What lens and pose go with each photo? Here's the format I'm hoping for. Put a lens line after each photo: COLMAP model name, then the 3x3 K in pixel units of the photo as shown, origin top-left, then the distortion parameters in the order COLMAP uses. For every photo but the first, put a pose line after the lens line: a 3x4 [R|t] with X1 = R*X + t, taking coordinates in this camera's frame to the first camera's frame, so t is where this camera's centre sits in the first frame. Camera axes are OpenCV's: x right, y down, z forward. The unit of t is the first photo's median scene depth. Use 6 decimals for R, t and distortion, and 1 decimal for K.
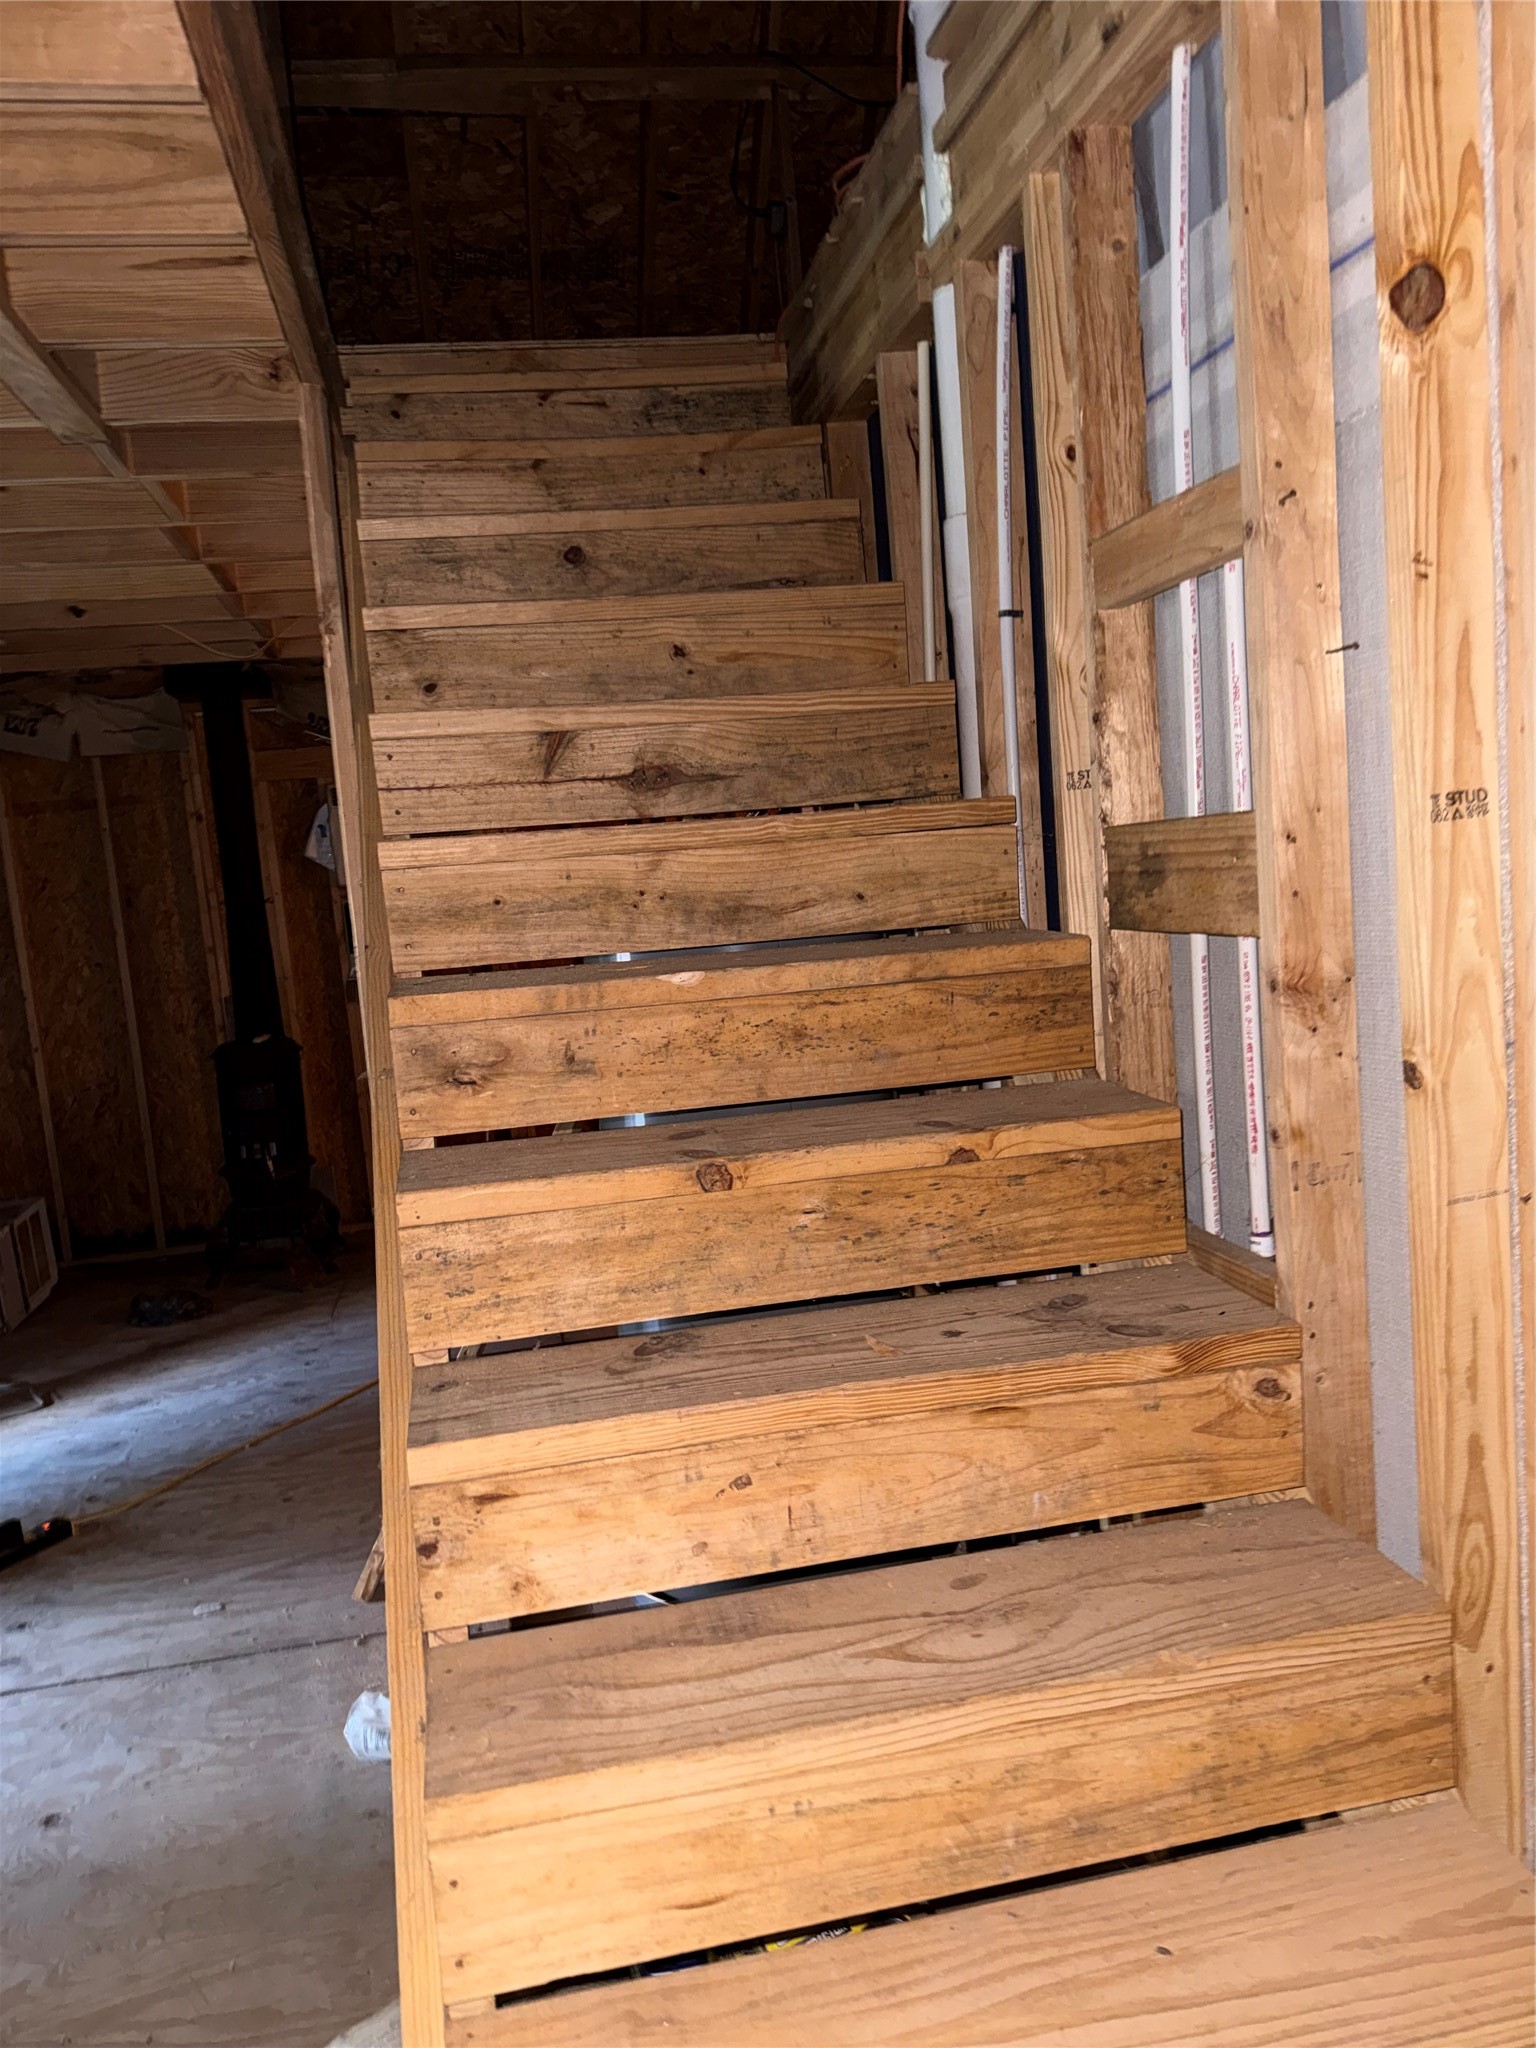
lens RADIAL K [[1438.4, 0, 756.2], [0, 1438.4, 1034.3], [0, 0, 1]] dist [0.068828, -0.083183]
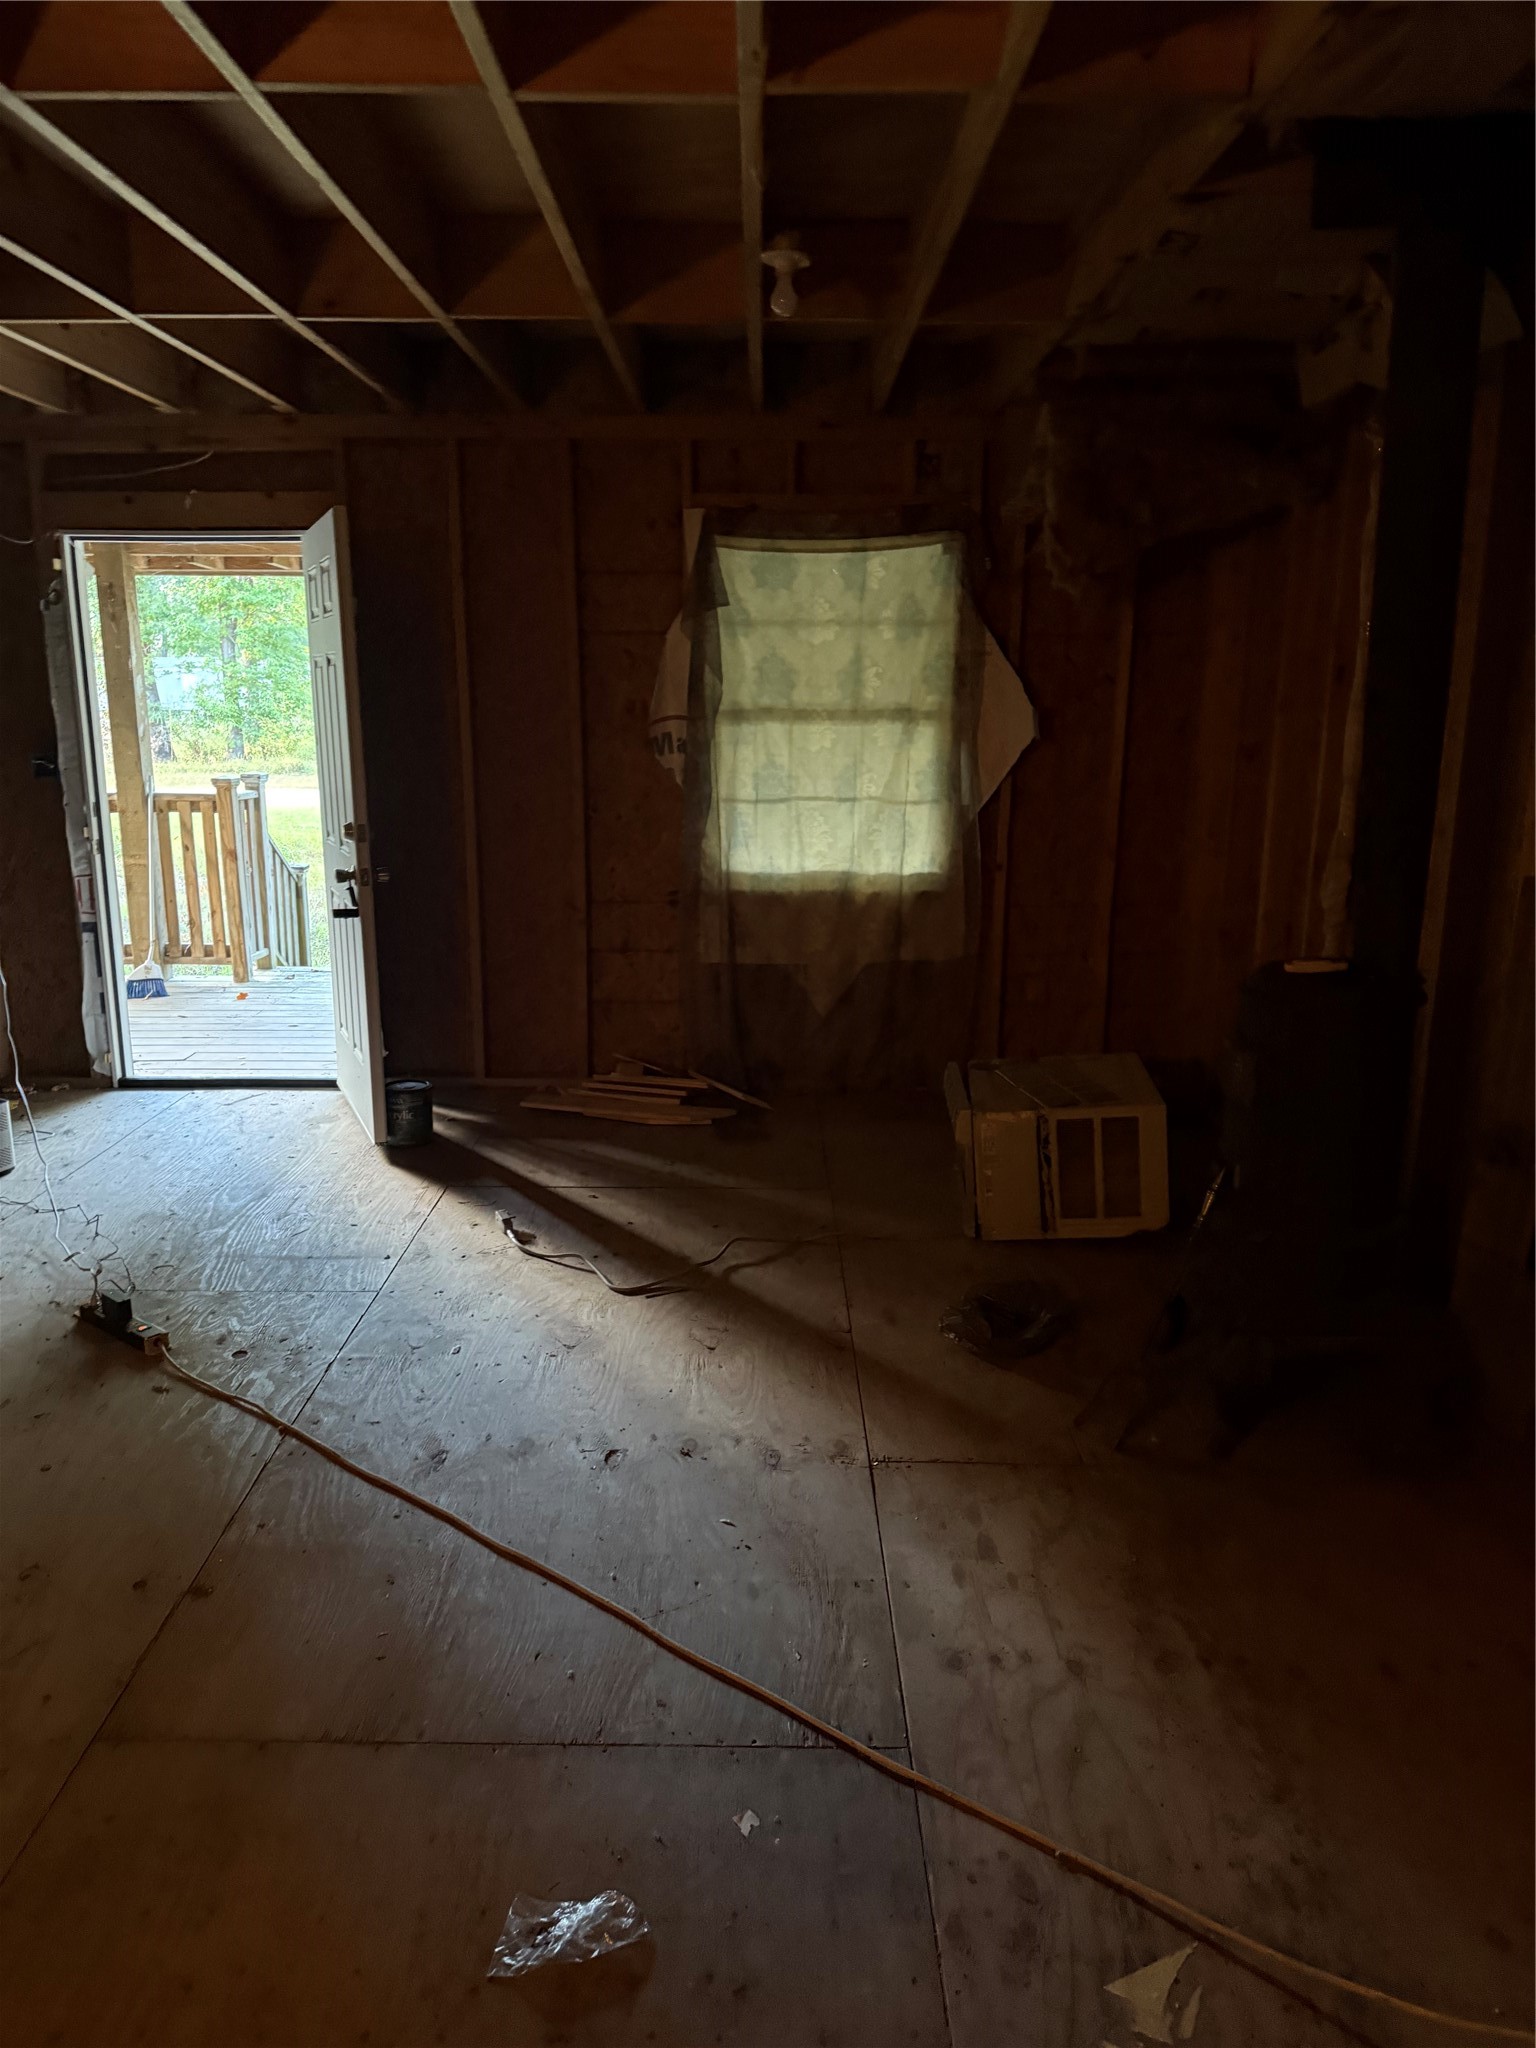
lens RADIAL K [[1438.4, 0, 769.3], [0, 1438.4, 1031.8], [0, 0, 1]] dist [0.068828, -0.083183]
pose [[-0.189619, 0.301624, -0.934381, 0.135886], [-0.106556, 0.939704, 0.324966, -0.100362], [0.976059, 0.161184, -0.146046, 0.781729]]
